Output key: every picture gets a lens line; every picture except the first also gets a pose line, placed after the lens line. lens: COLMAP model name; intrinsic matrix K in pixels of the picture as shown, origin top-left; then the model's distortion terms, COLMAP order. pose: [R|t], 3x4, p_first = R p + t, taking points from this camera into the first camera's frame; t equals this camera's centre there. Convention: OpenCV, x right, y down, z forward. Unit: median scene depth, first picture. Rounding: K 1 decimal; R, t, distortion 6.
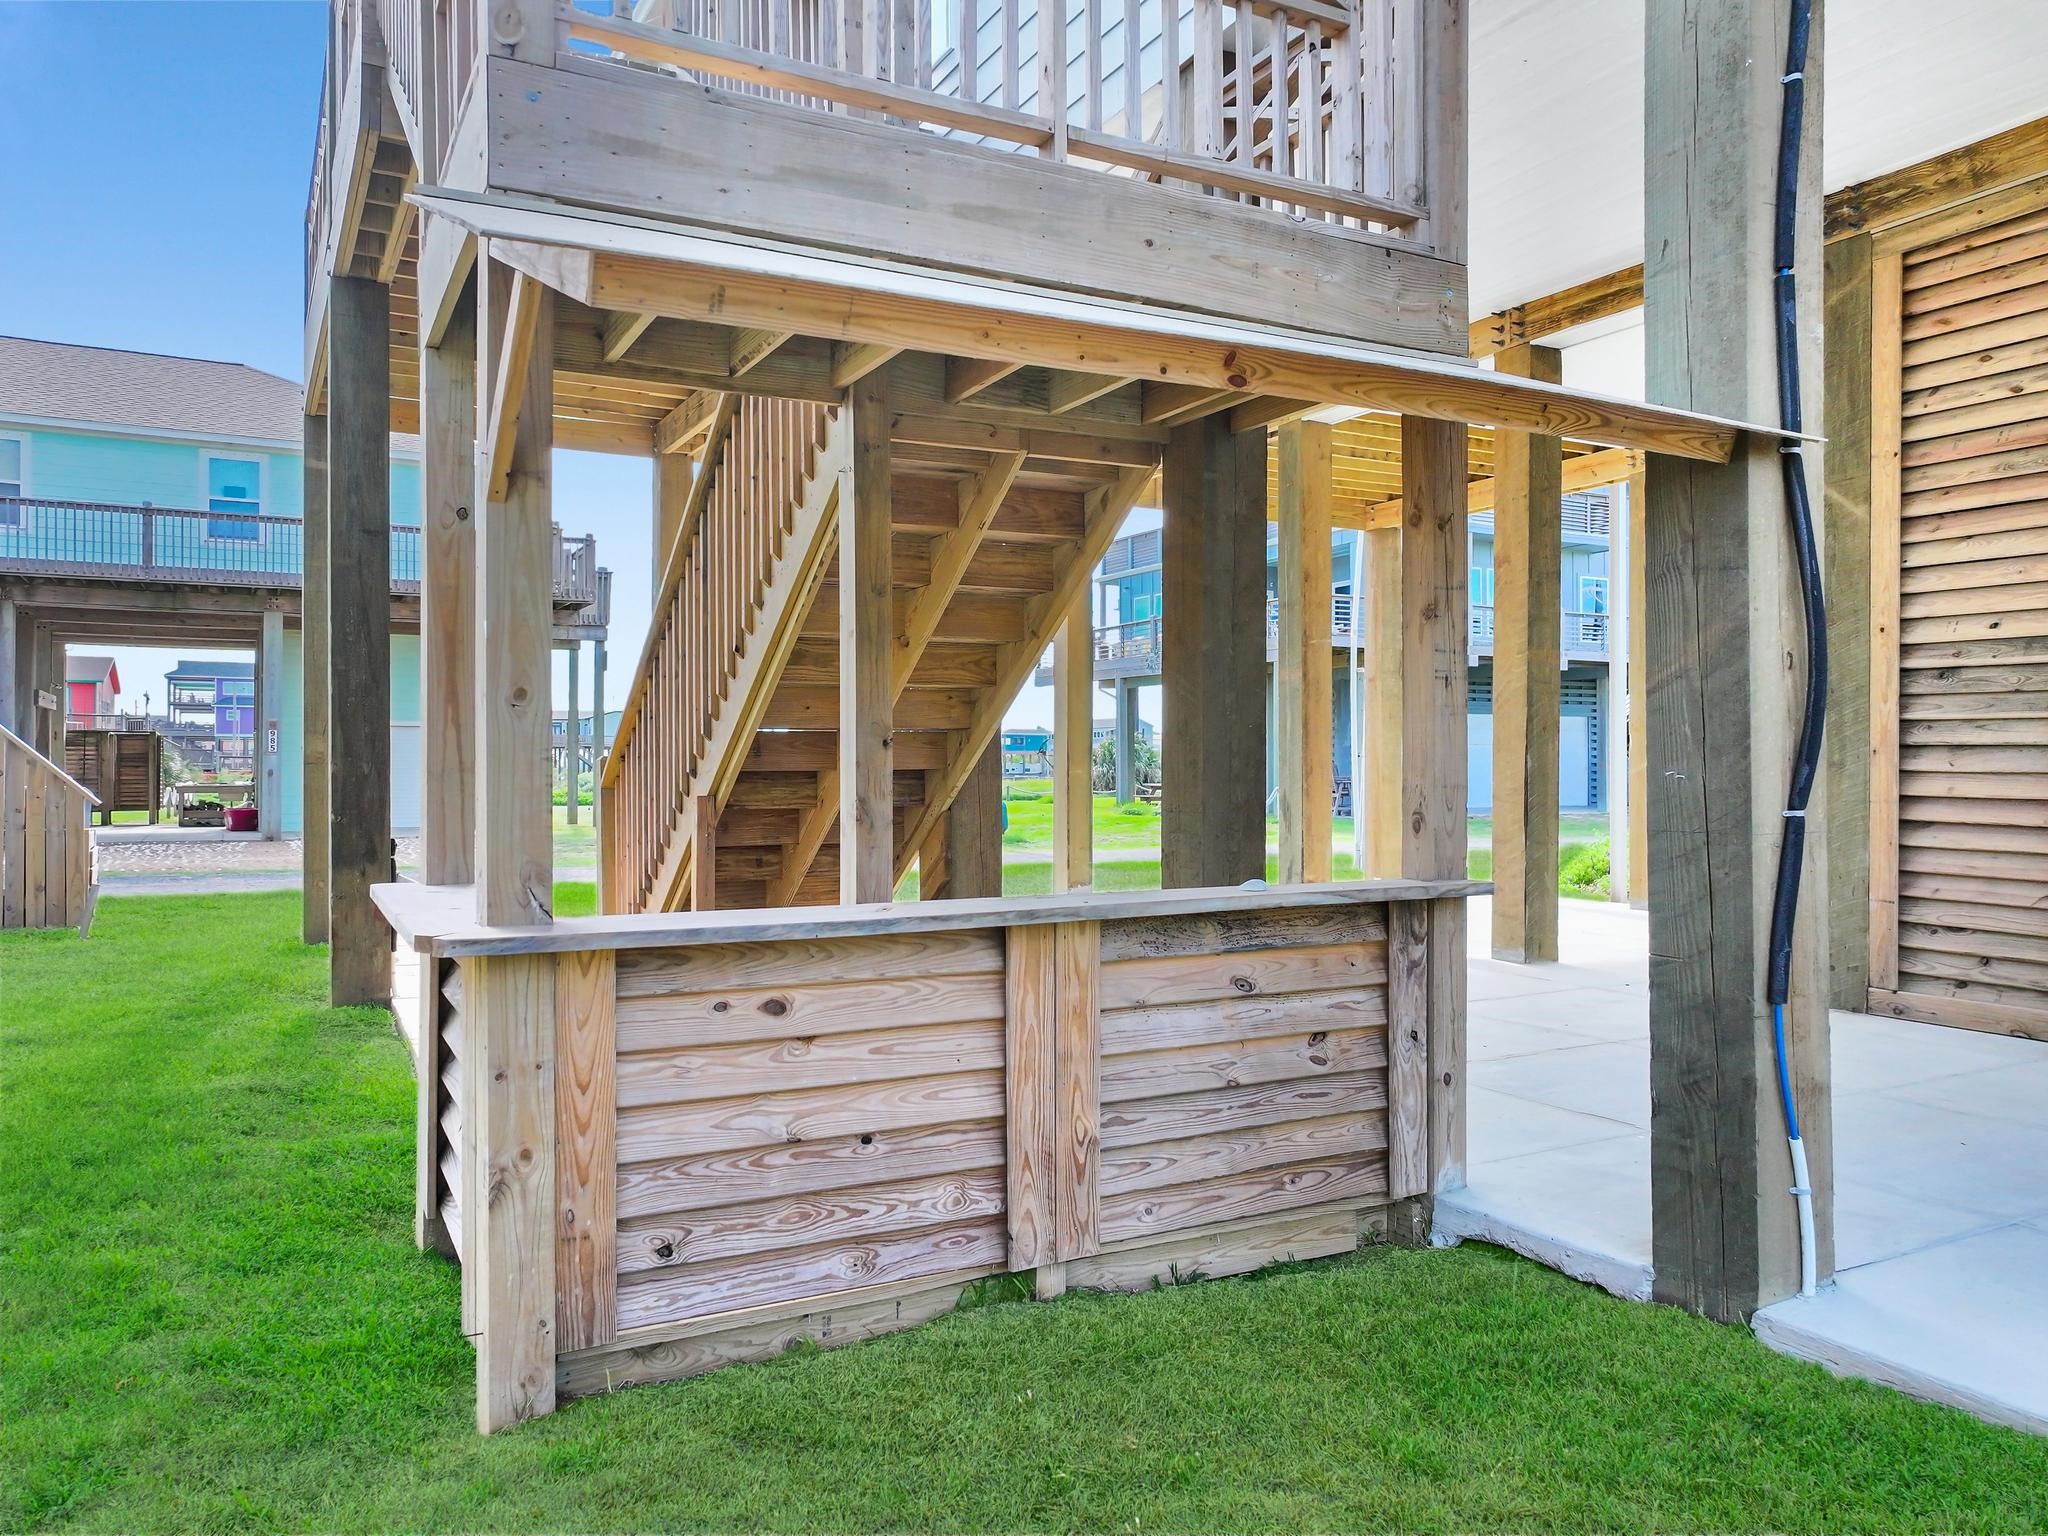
lens RADIAL K [[1459.2, 0, 1022.9], [0, 1459.2, 765.4], [0, 0, 1]] dist [-0.002739, 0.001927]
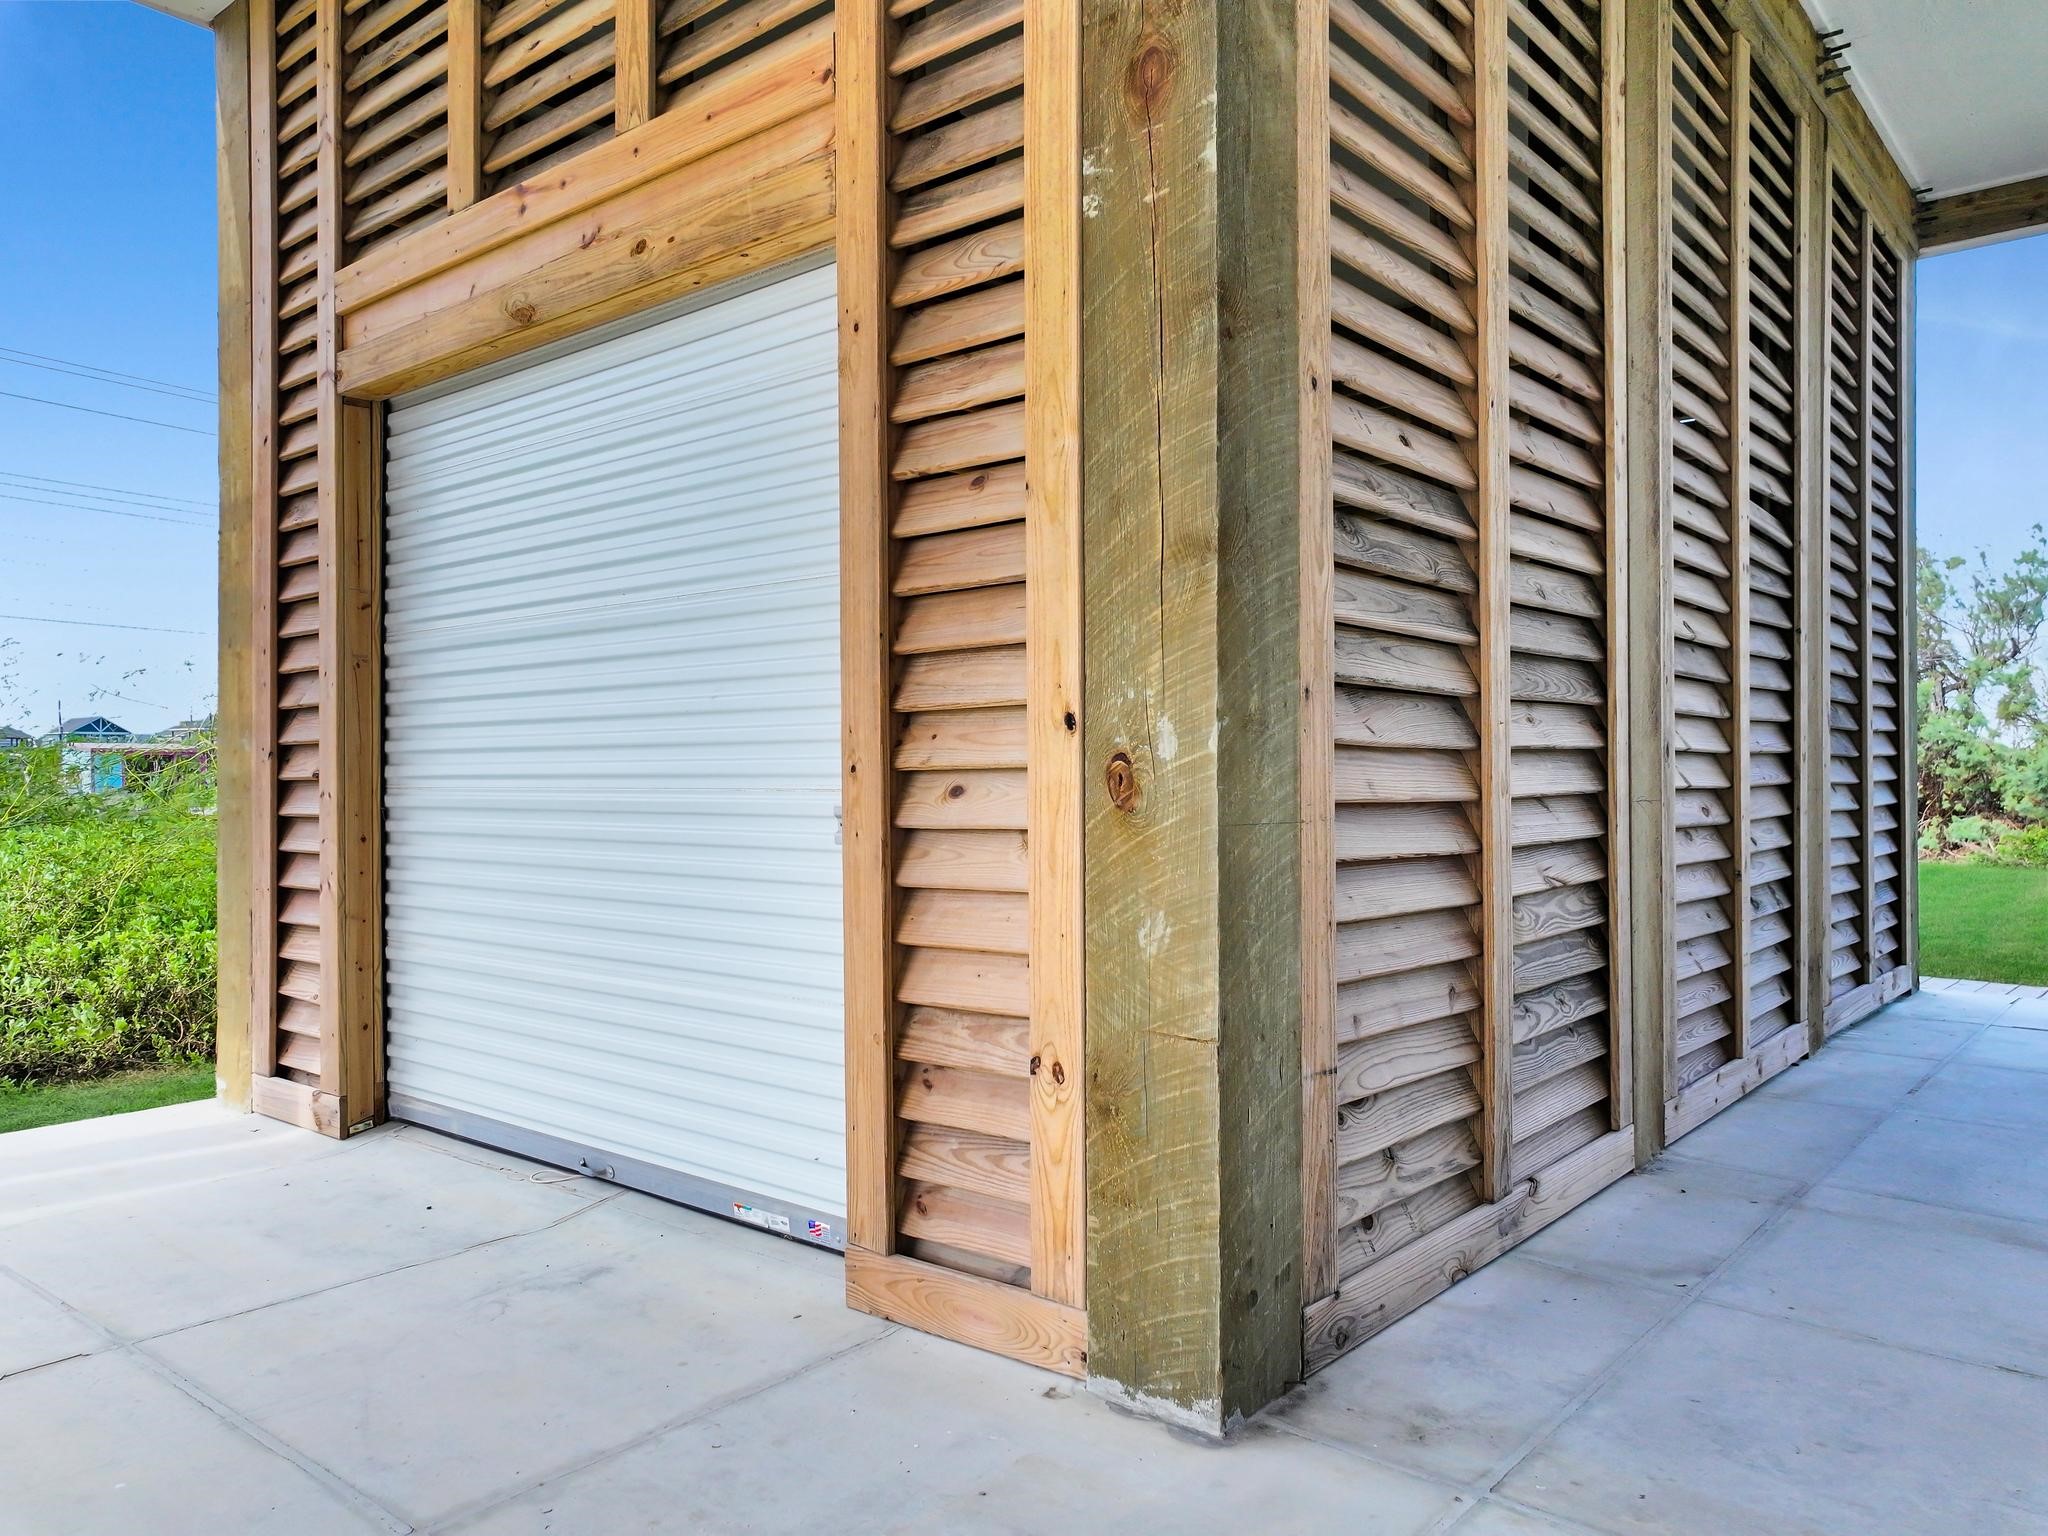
lens RADIAL K [[1459.2, 0, 1022.8], [0, 1459.2, 773.1], [0, 0, 1]] dist [-0.002739, 0.001927]
pose [[-0.368355, 0.004738, 0.929673, 0.251979], [-0.002127, 0.999980, -0.005939, 0.014291], [-0.929683, -0.004165, -0.368337, 1.206283]]
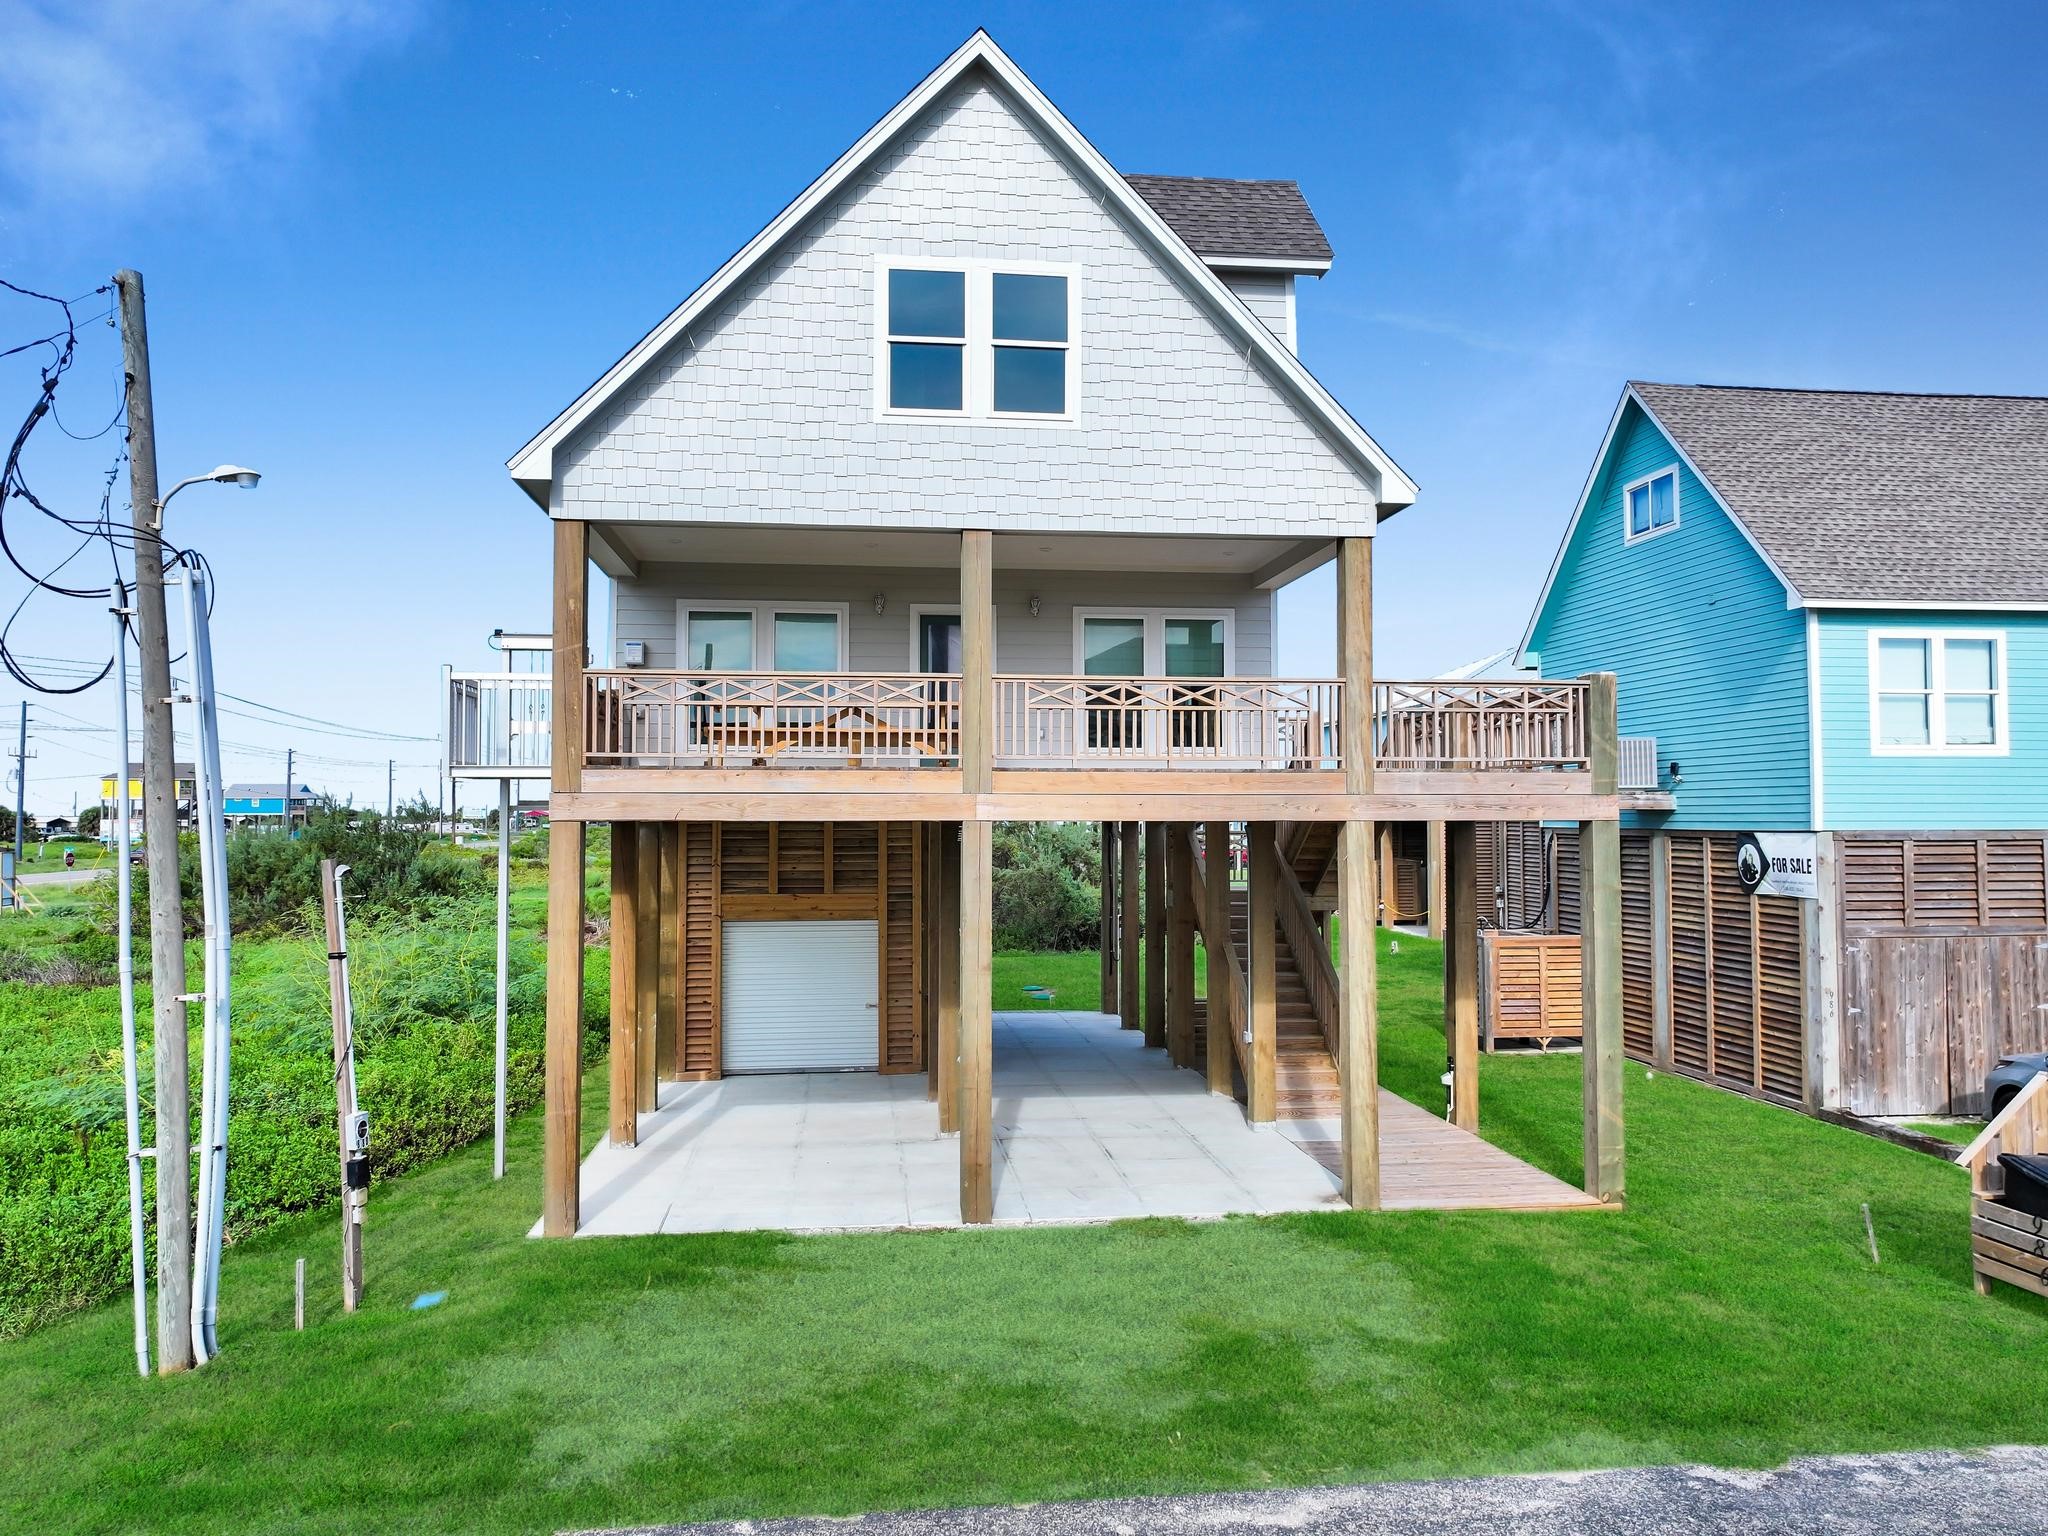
lens RADIAL K [[1459.2, 0, 1024.4], [0, 1459.2, 771.8], [0, 0, 1]] dist [-0.002739, 0.001927]
pose [[-0.931465, 0.017265, 0.363422, -0.712757], [0.003654, 0.999267, -0.038107, -0.341924], [-0.363813, -0.034168, -0.930845, 3.818497]]
